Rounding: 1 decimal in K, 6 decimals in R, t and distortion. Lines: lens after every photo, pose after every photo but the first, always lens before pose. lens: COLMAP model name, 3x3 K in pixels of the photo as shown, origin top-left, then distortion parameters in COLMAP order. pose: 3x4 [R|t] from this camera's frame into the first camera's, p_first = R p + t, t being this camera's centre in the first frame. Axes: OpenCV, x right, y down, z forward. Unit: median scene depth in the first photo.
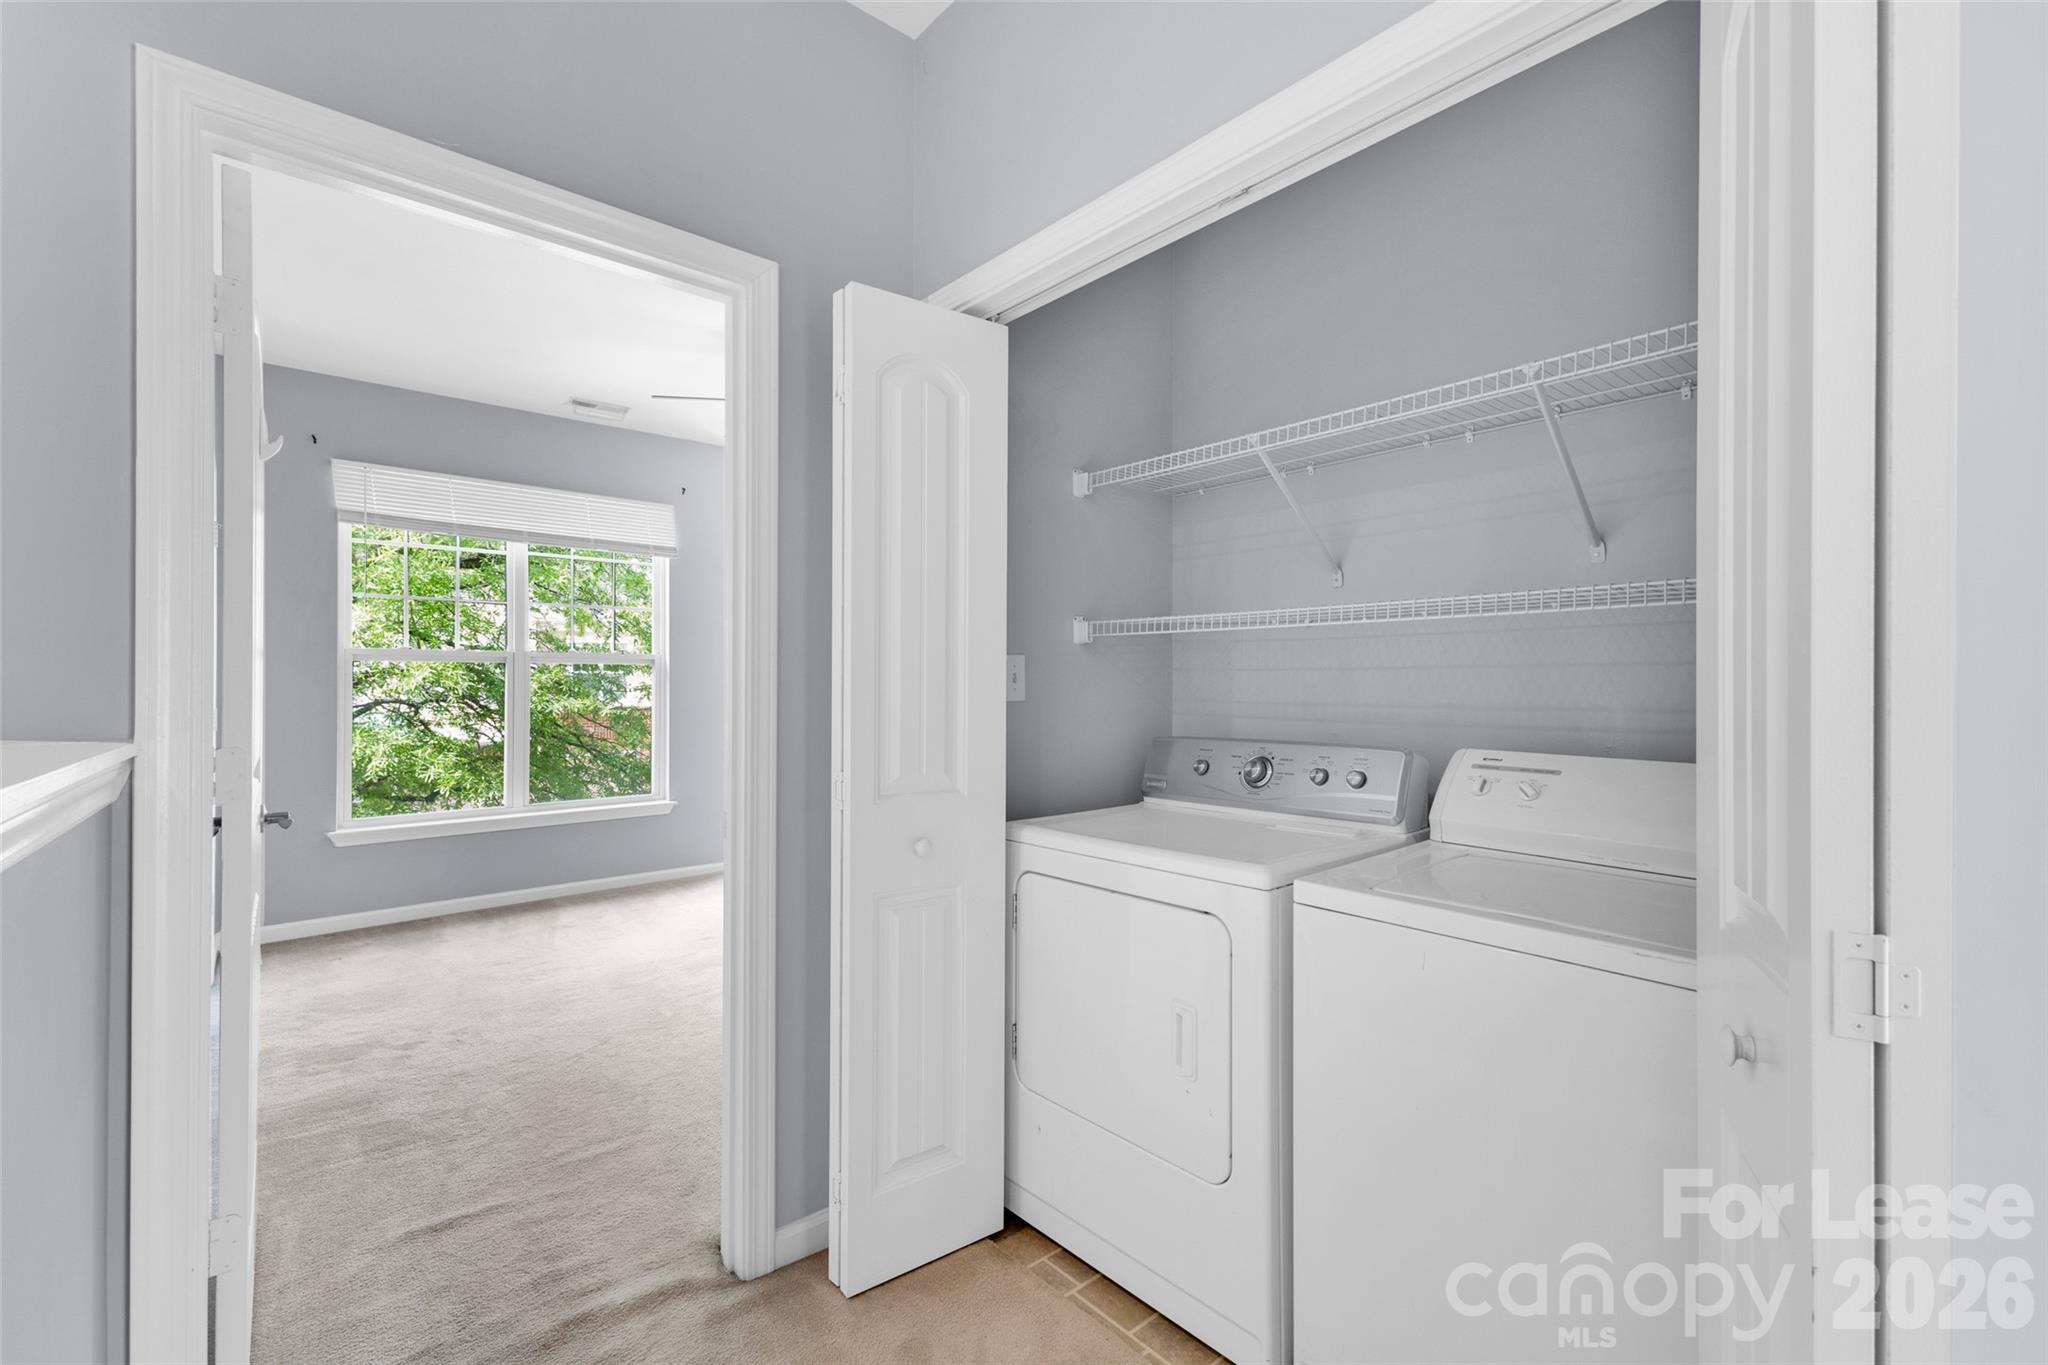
lens RADIAL K [[874.7, 0, 1024.0], [0, 874.7, 682.5], [0, 0, 1]] dist [0.001854, 0.000072]
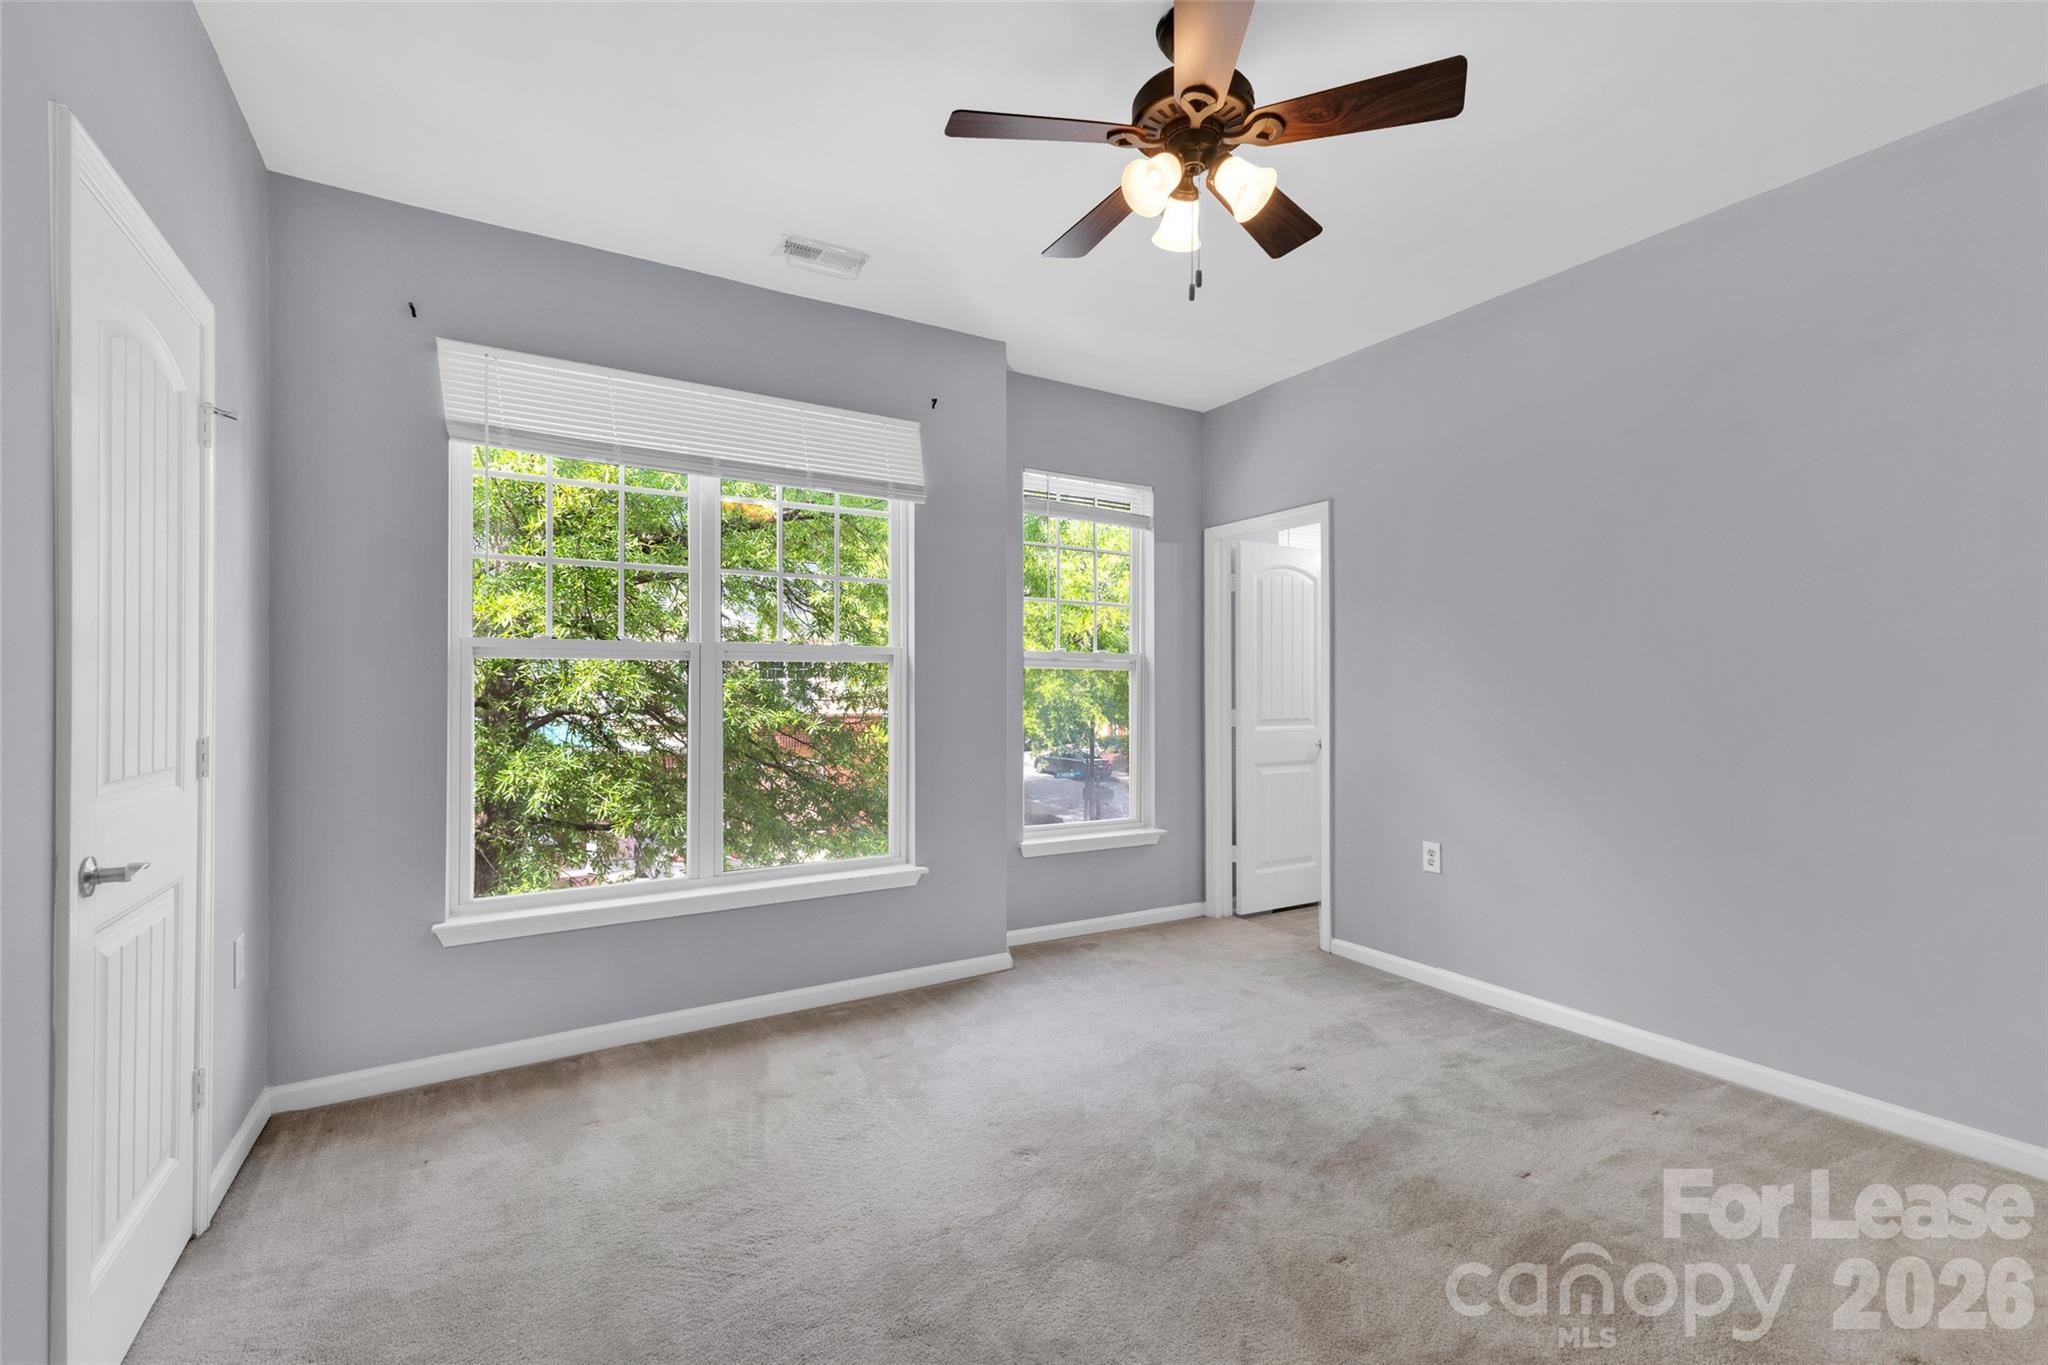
lens RADIAL K [[894.9, 0, 1028.1], [0, 894.9, 684.9], [0, 0, 1]] dist [0.000128, 0.000177]
pose [[0.983698, -0.005100, -0.179754, -0.166974], [0.004271, 0.999978, -0.004995, 0.000750], [0.179776, 0.004145, 0.983699, 0.290377]]
